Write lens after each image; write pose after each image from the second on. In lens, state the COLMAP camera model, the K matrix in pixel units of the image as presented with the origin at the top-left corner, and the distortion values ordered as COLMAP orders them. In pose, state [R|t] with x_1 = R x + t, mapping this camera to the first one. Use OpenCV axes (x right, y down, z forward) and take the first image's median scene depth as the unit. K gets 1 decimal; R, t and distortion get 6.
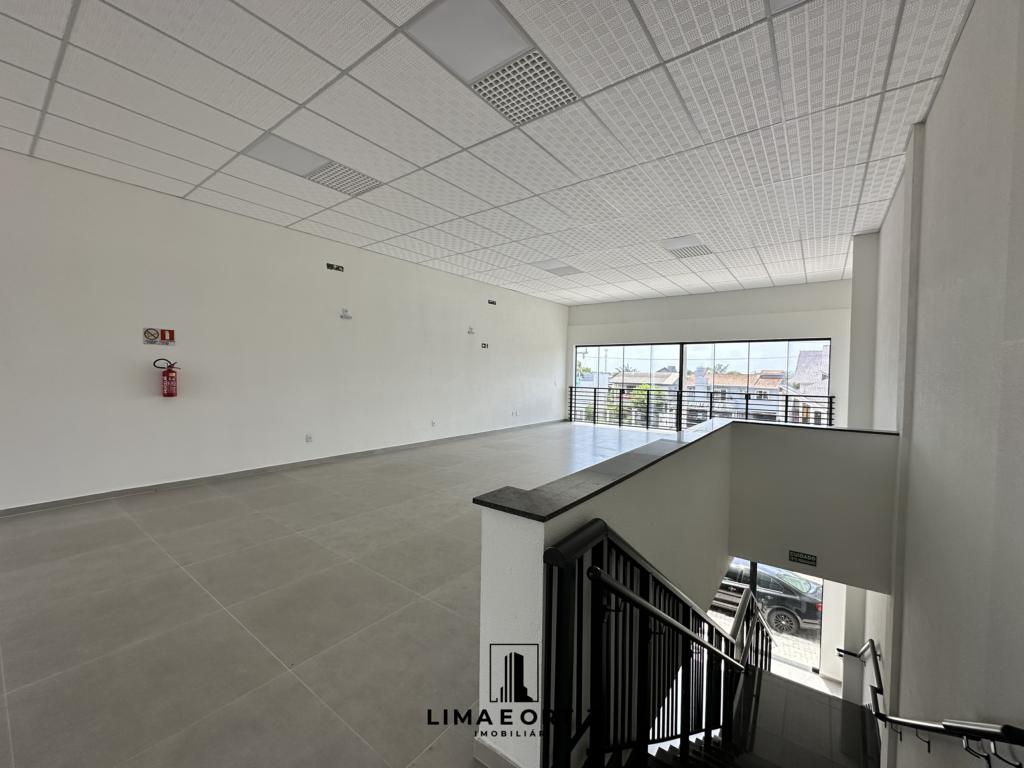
lens RADIAL K [[408.7, 0, 513.5], [0, 408.7, 383.2], [0, 0, 1]] dist [-0.004356, 0.001120]
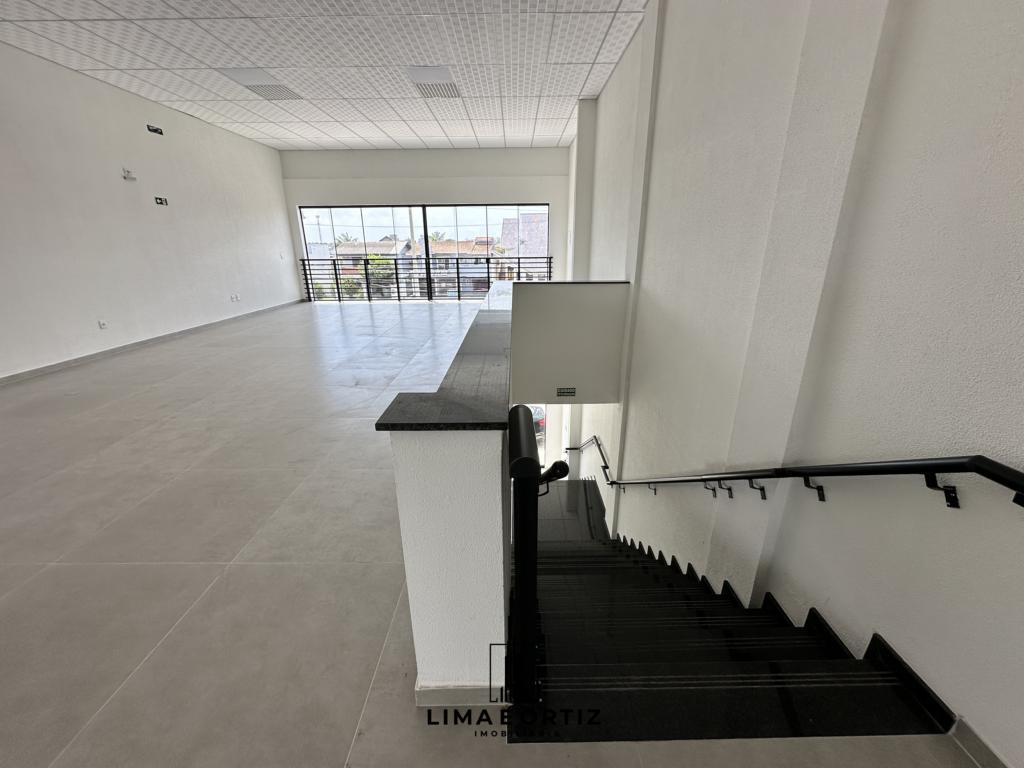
lens RADIAL K [[408.7, 0, 511.5], [0, 408.7, 382.0], [0, 0, 1]] dist [-0.004356, 0.001120]
pose [[0.803033, -0.212406, 0.556797, -0.045101], [0.036114, 0.949952, 0.310302, 0.004785], [-0.594840, -0.229074, 0.770513, 0.066103]]
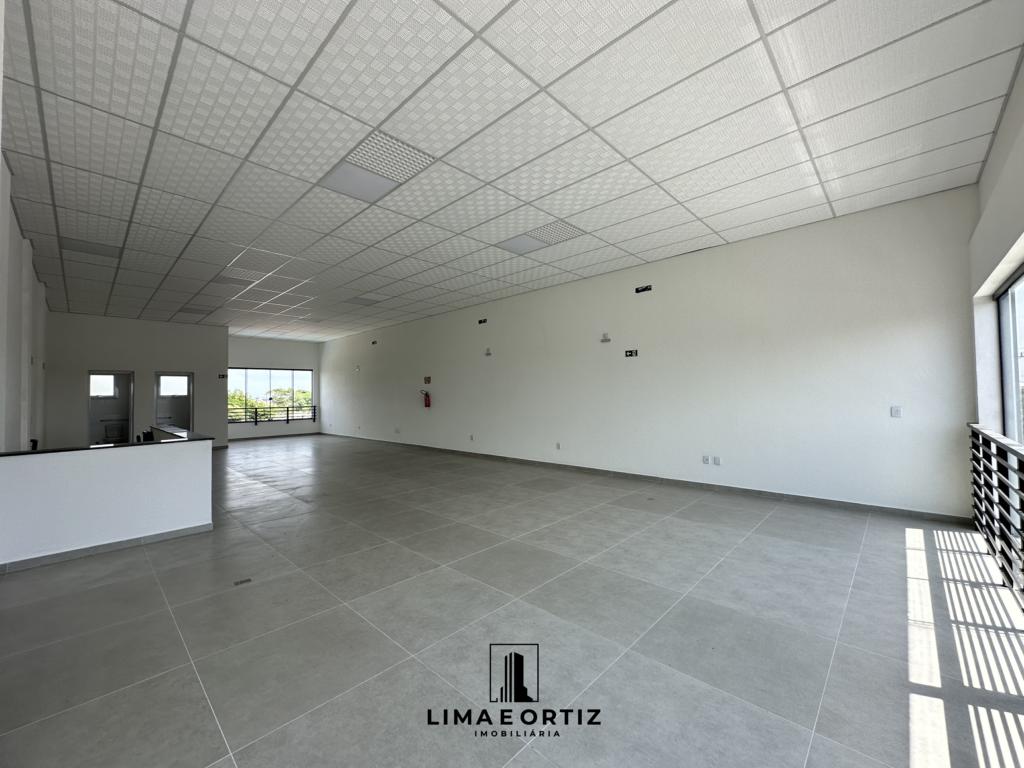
lens RADIAL K [[408.7, 0, 512.5], [0, 408.7, 381.7], [0, 0, 1]] dist [-0.004356, 0.001120]
pose [[-0.114488, -0.041047, -0.992576, 0.696204], [-0.011894, 0.999131, -0.039946, -0.010613], [0.993353, 0.007232, -0.114877, 0.911596]]
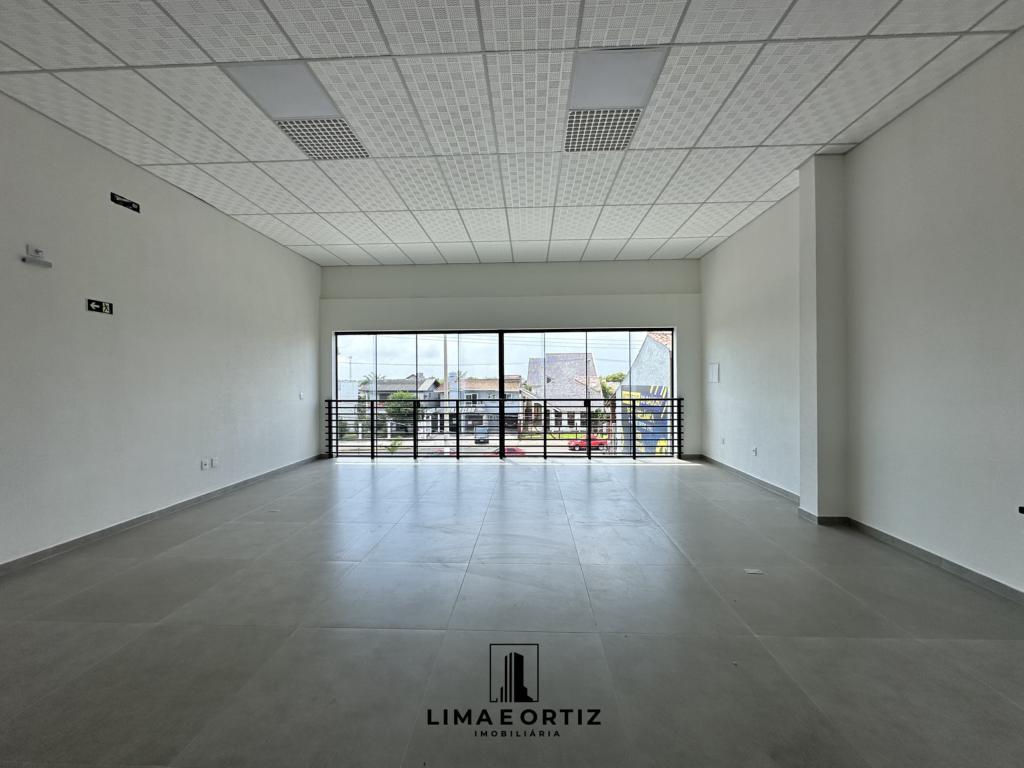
lens RADIAL K [[408.7, 0, 514.1], [0, 408.7, 382.7], [0, 0, 1]] dist [-0.004356, 0.001120]
pose [[0.822114, -0.022844, 0.568865, 0.032987], [0.034419, 0.999361, -0.009609, -0.002347], [-0.568282, 0.027480, 0.822375, 0.480279]]
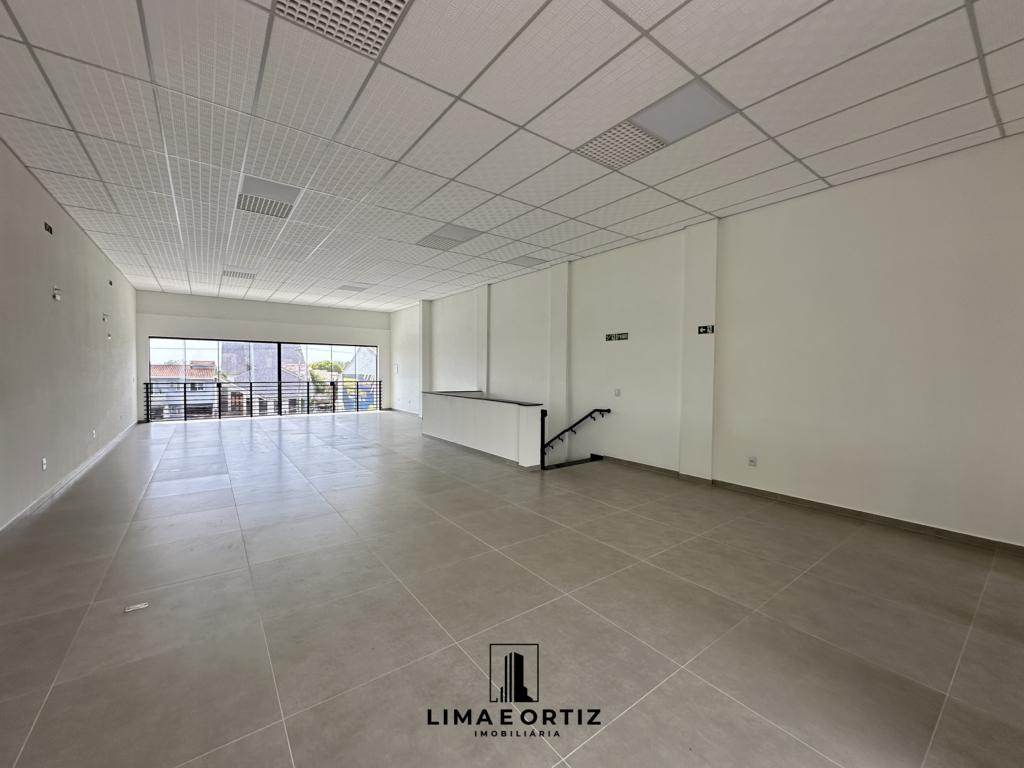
lens RADIAL K [[408.7, 0, 511.8], [0, 408.7, 366.3], [0, 0, 1]] dist [-0.004356, 0.001120]
pose [[0.285265, -0.003947, 0.958440, -0.637993], [0.019419, 0.999810, -0.001662, -0.014164], [-0.958252, 0.019086, 0.285288, 0.002042]]
